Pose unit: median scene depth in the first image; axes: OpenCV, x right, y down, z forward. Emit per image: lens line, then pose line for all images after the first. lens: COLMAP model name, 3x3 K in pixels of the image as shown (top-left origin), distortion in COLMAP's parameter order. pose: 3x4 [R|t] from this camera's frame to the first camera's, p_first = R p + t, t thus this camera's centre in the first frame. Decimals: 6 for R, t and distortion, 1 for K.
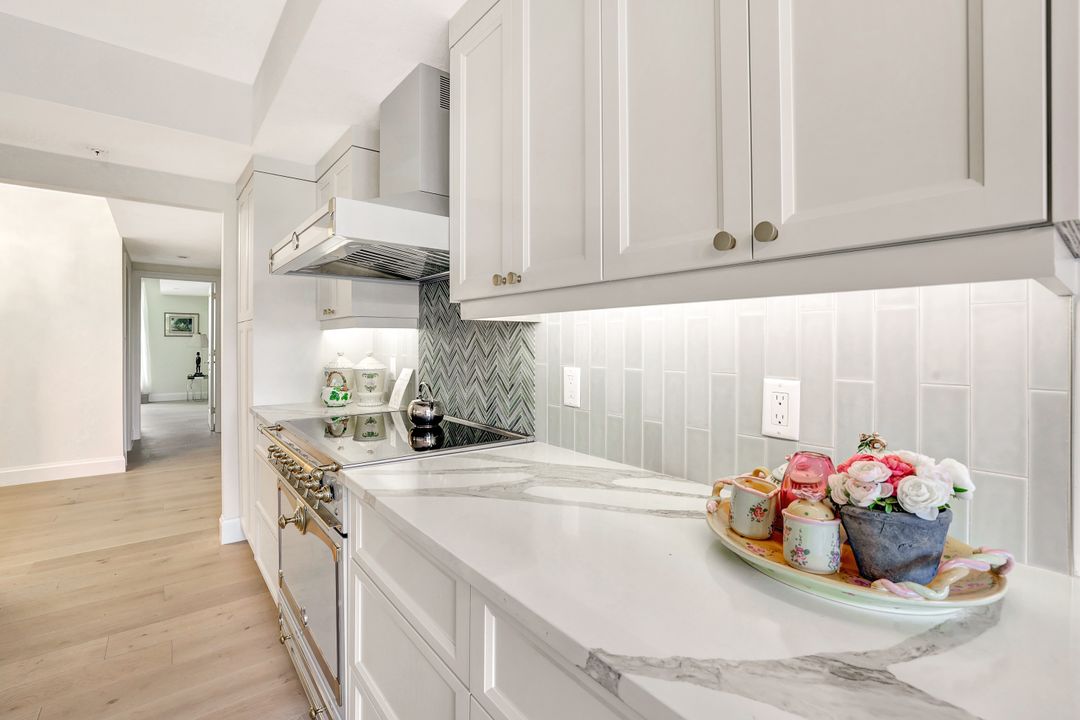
lens RADIAL K [[480.4, 0, 534.6], [0, 480.4, 344.5], [0, 0, 1]] dist [-0.046349, 0.018067]
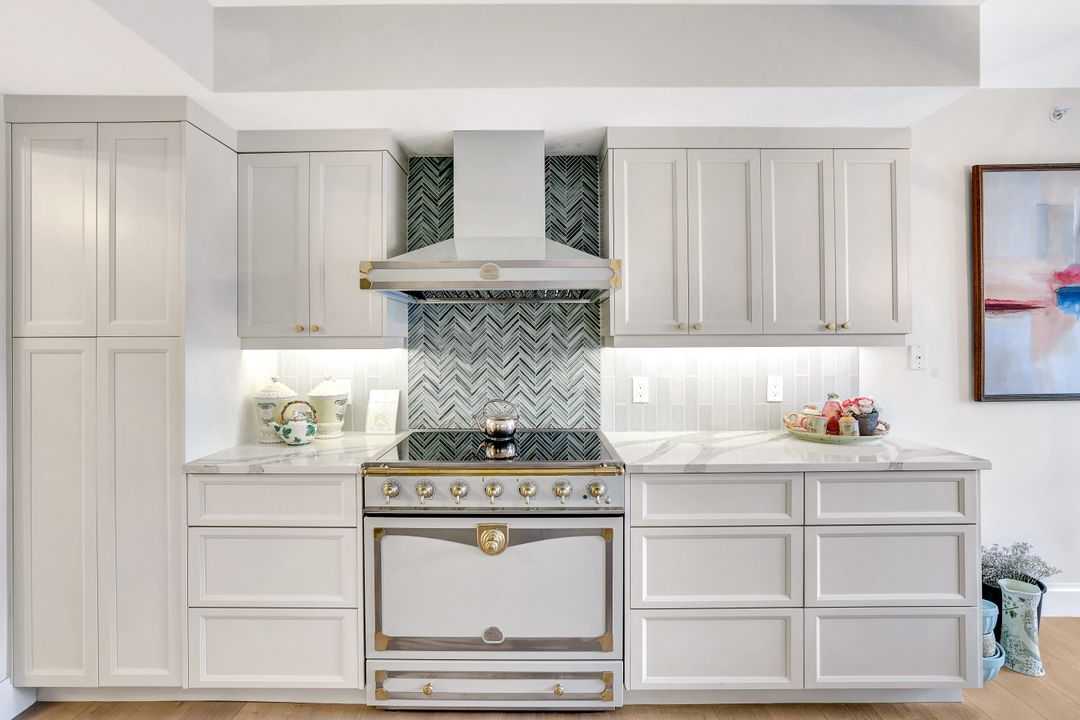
lens RADIAL K [[480.4, 0, 534.6], [0, 480.4, 344.5], [0, 0, 1]] dist [-0.046349, 0.018067]
pose [[0.625550, -0.006609, 0.780156, -1.077370], [0.007979, 0.999966, 0.002073, -0.051702], [-0.780143, 0.004929, 0.625581, 0.243996]]
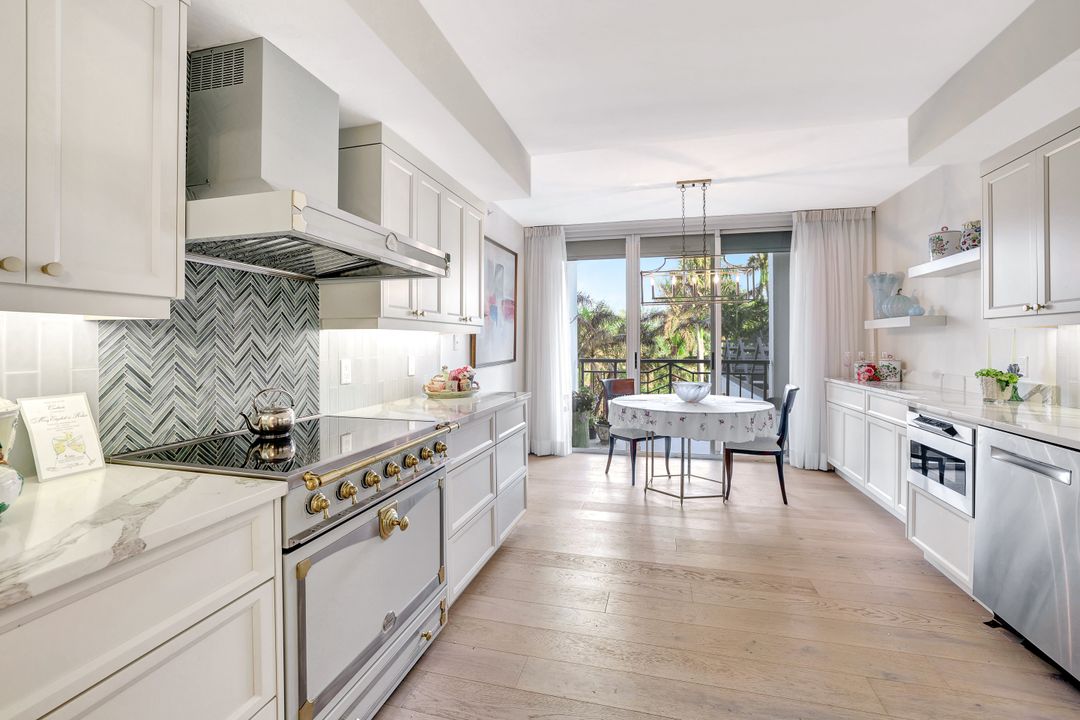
lens RADIAL K [[480.4, 0, 534.6], [0, 480.4, 344.5], [0, 0, 1]] dist [-0.046349, 0.018067]
pose [[-0.600521, -0.006874, 0.799580, -1.285463], [-0.002008, 0.999973, 0.007089, -0.012763], [-0.799607, 0.002651, -0.600518, 1.177368]]
